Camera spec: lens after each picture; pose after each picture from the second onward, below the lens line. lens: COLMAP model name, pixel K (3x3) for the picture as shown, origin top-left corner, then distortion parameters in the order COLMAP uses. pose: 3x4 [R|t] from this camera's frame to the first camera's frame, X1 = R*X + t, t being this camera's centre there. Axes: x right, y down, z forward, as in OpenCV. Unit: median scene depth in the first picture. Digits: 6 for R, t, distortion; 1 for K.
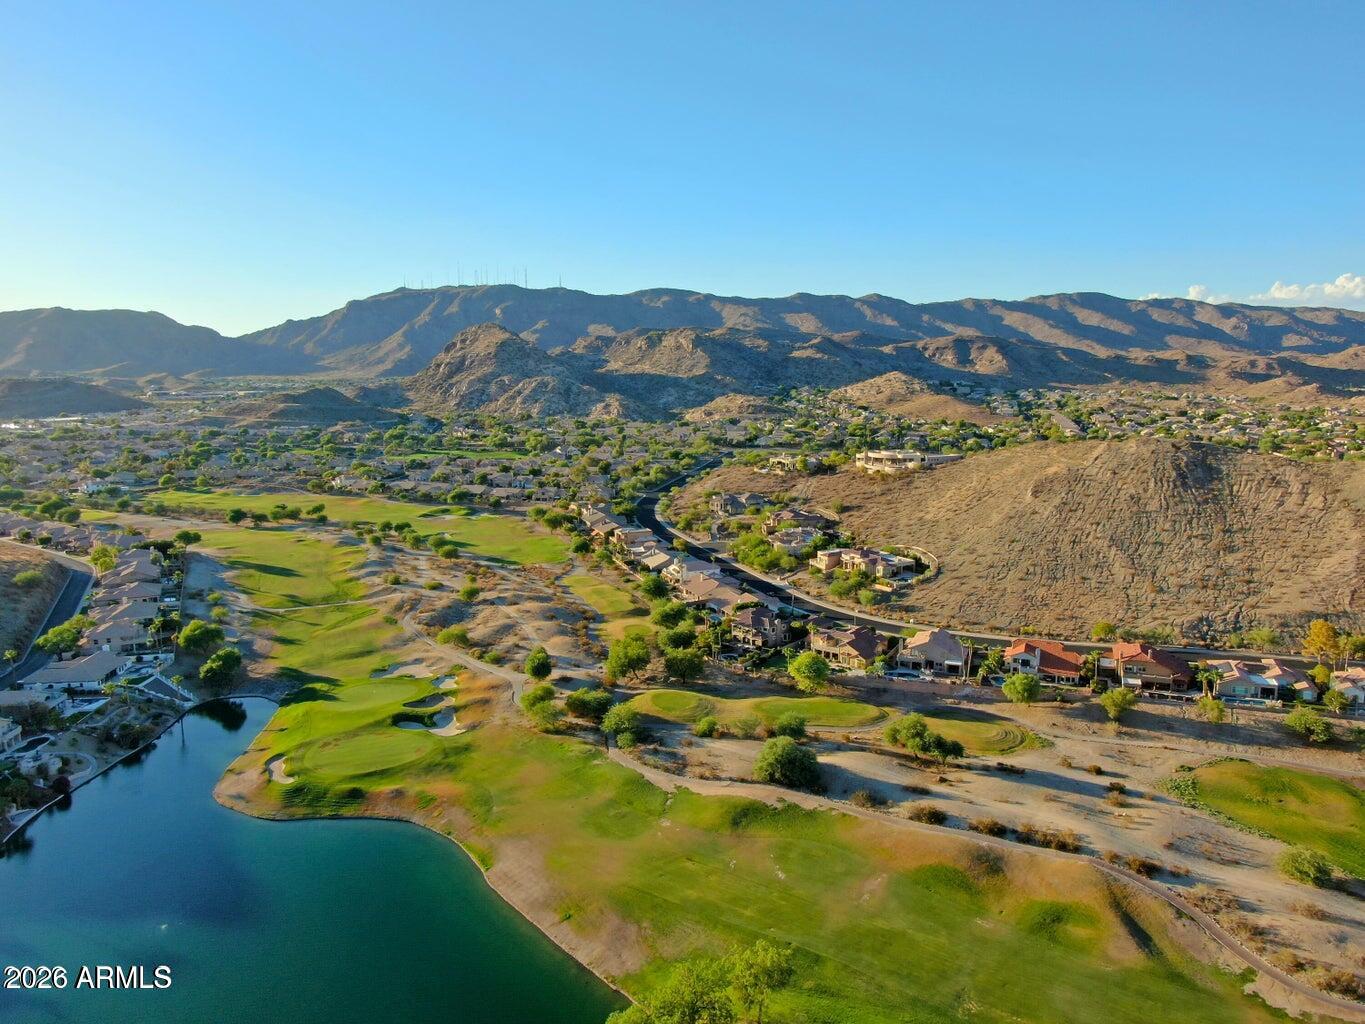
lens RADIAL K [[978.7, 0, 687.8], [0, 978.7, 515.1], [0, 0, 1]] dist [-0.021398, 0.006592]
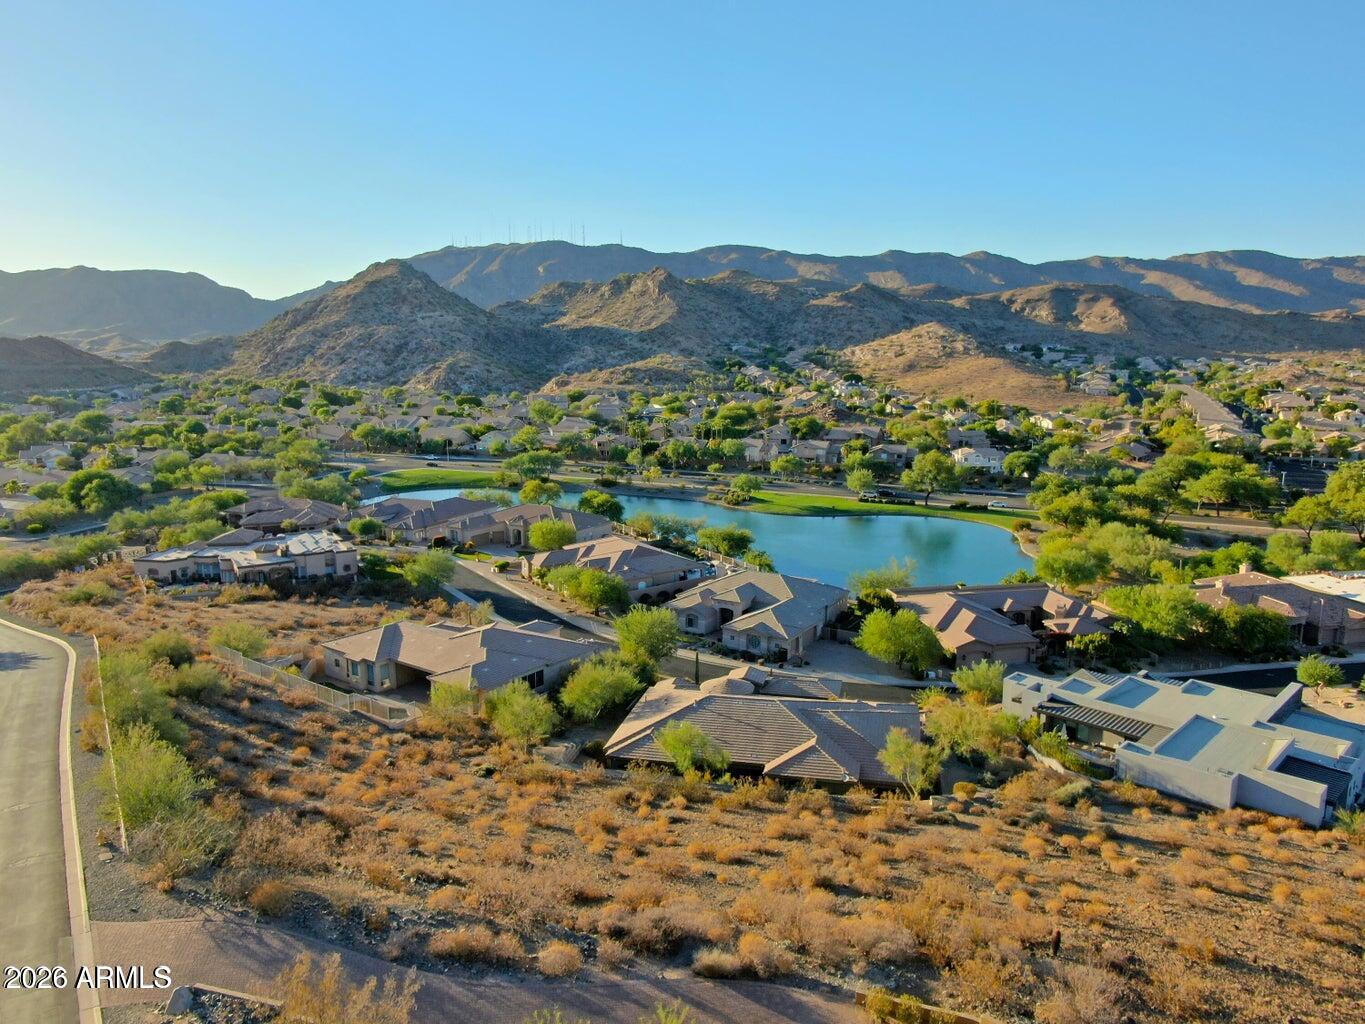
lens RADIAL K [[978.7, 0, 674.8], [0, 978.7, 505.5], [0, 0, 1]] dist [-0.021398, 0.006592]
pose [[0.990882, 0.029209, -0.131532, 0.192073], [-0.027099, 0.999474, 0.017804, -0.049443], [0.131982, -0.014077, 0.991152, 0.494319]]
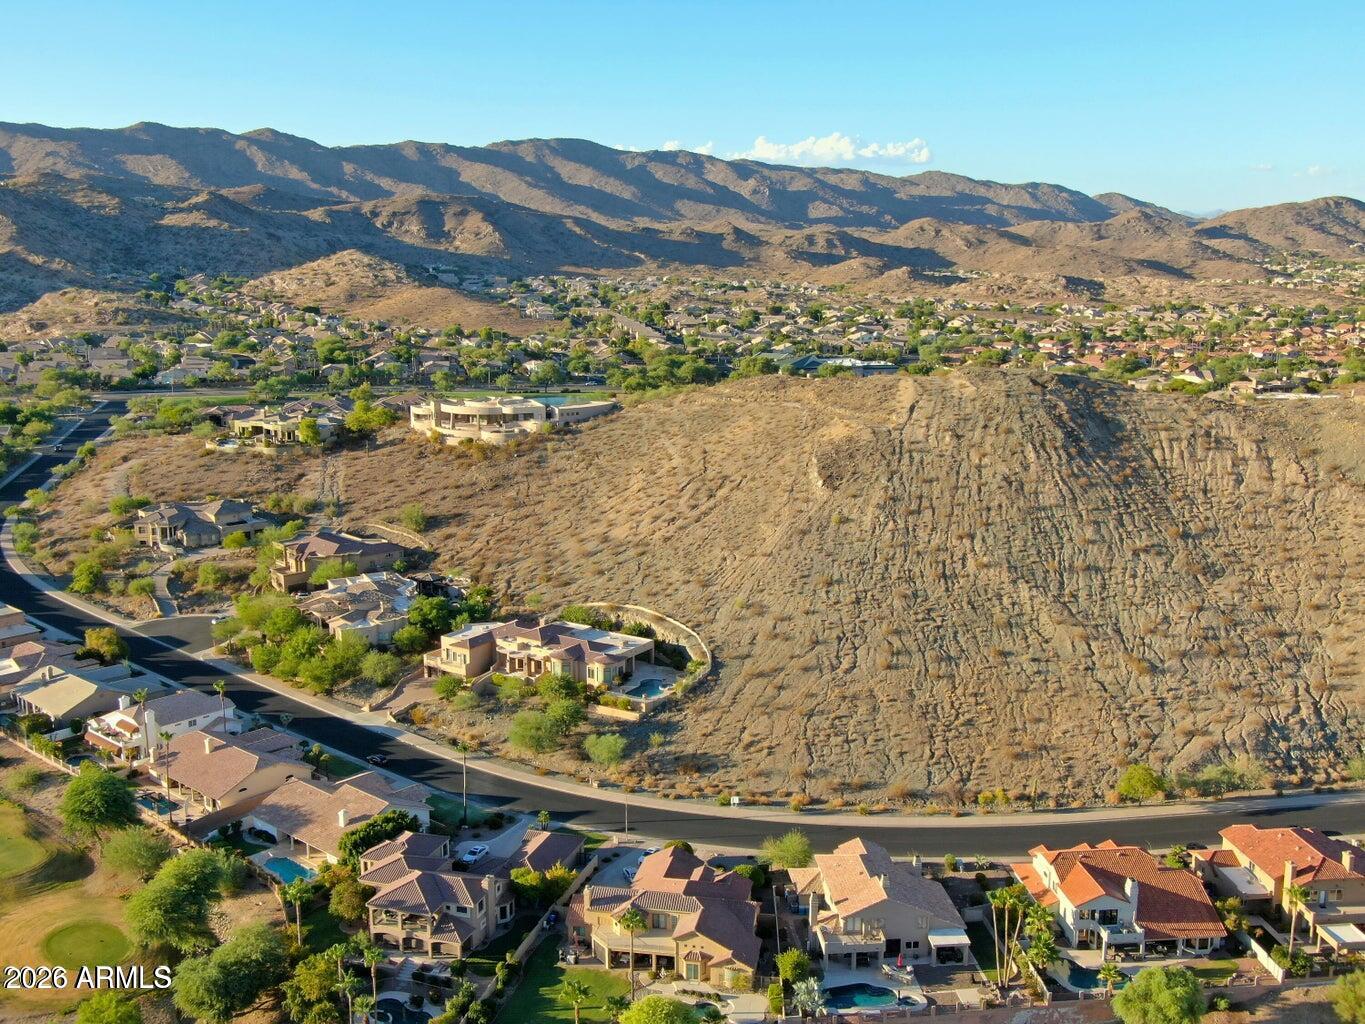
lens RADIAL K [[1415.3, 0, 682.6], [0, 1415.3, 513.3], [0, 0, 1]] dist [-0.000639, 0.000000]
pose [[0.889688, -0.080093, 0.449490, -0.026280], [0.062788, 0.996602, 0.053303, -0.020665], [-0.452232, -0.019200, 0.891694, 0.140049]]
